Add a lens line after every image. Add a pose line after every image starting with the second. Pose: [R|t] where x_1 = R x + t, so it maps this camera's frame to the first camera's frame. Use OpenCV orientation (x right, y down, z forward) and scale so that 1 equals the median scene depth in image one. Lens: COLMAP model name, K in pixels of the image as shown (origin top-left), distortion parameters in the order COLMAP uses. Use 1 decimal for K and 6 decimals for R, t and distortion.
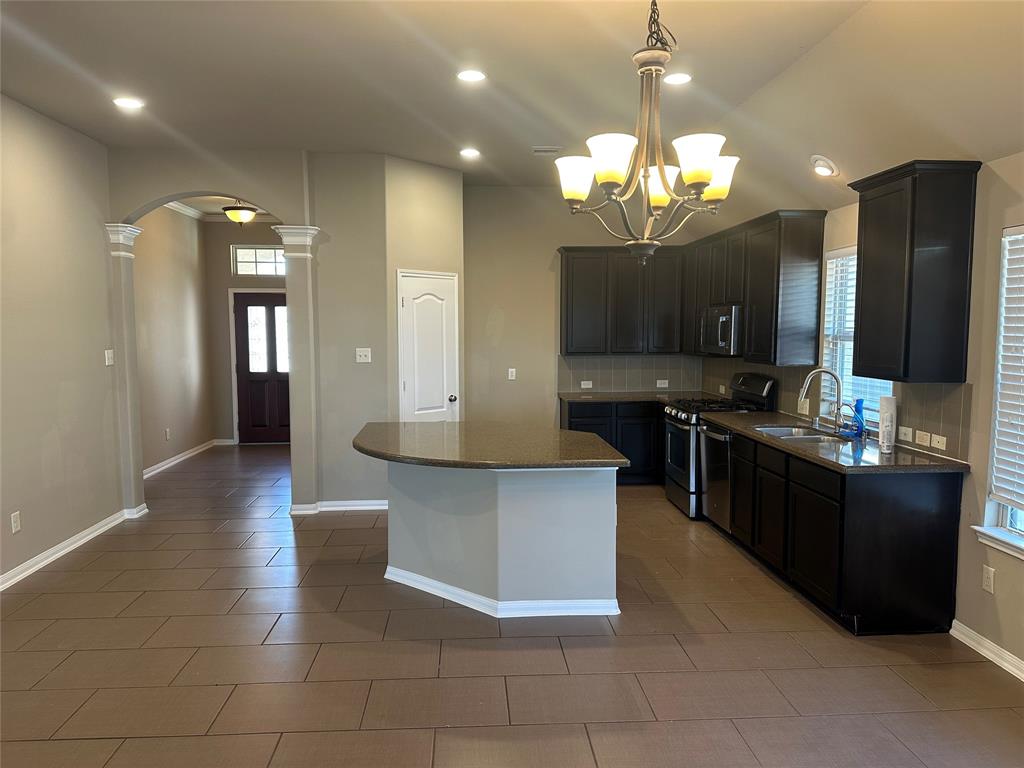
lens RADIAL K [[718.6, 0, 517.9], [0, 718.6, 384.2], [0, 0, 1]] dist [0.115152, -0.167611]
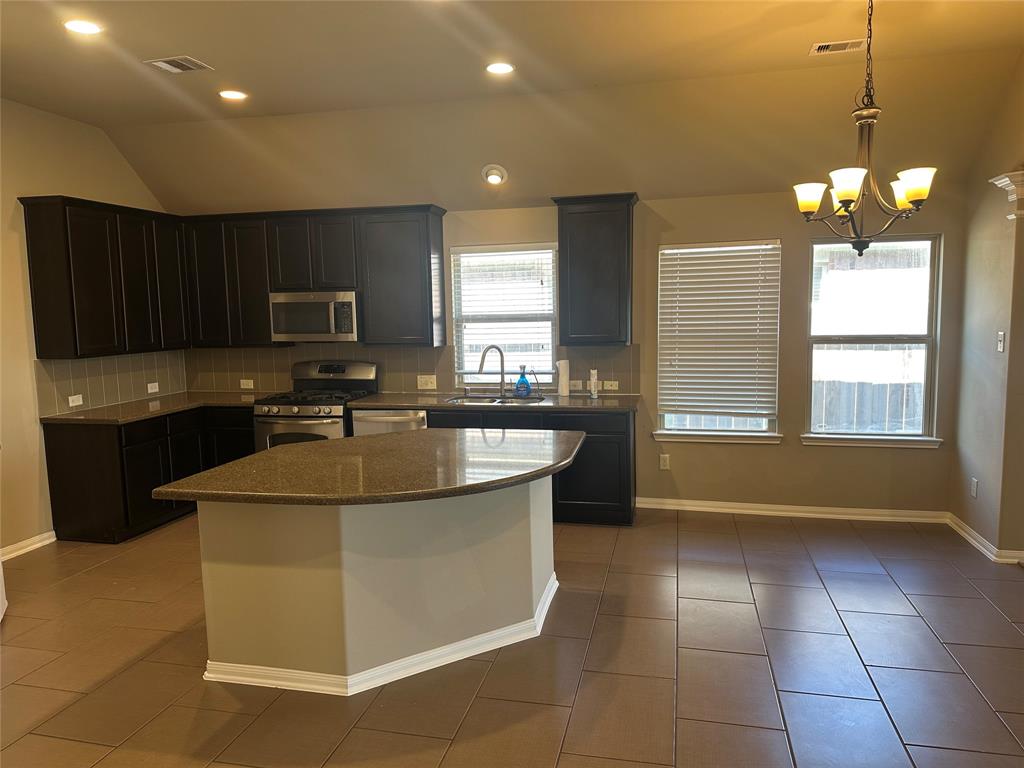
lens RADIAL K [[718.6, 0, 517.9], [0, 718.6, 384.2], [0, 0, 1]] dist [0.115152, -0.167611]
pose [[0.286746, -0.108815, 0.951807, -0.789630], [0.097230, 0.991704, 0.084084, -0.058389], [-0.953060, 0.068434, 0.294947, 0.683021]]
